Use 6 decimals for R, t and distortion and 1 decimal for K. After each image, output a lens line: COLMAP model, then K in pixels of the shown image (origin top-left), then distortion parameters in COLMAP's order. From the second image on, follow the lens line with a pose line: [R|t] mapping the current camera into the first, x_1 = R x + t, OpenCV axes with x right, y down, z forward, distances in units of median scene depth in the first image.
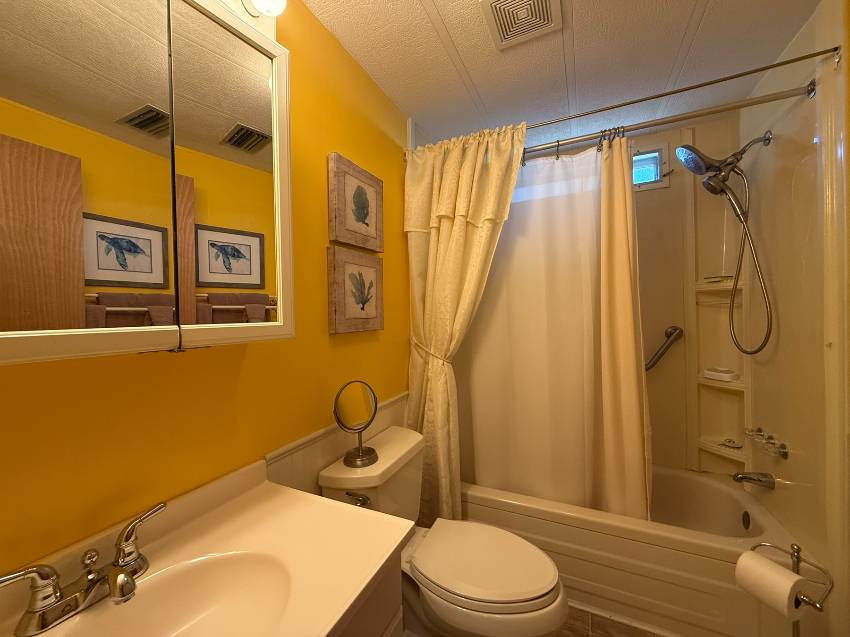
lens RADIAL K [[341.3, 0, 423.9], [0, 341.3, 318.1], [0, 0, 1]] dist [0.001904, -0.000871]
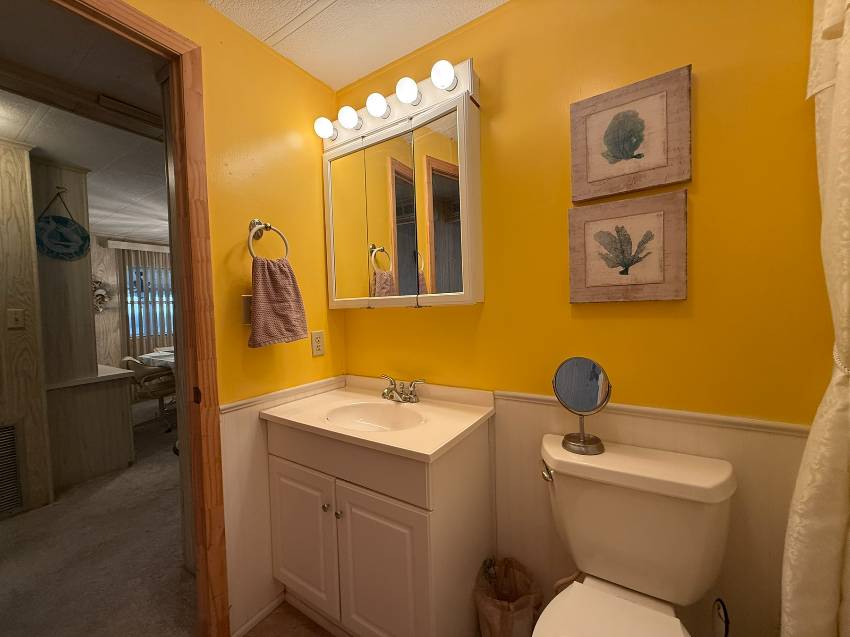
lens RADIAL K [[341.3, 0, 426.1], [0, 341.3, 322.9], [0, 0, 1]] dist [0.001904, -0.000871]
pose [[-0.116167, 0.061891, -0.991299, 0.656600], [0.015932, 0.998044, 0.060446, 0.033335], [0.993102, -0.008771, -0.116926, 0.645621]]
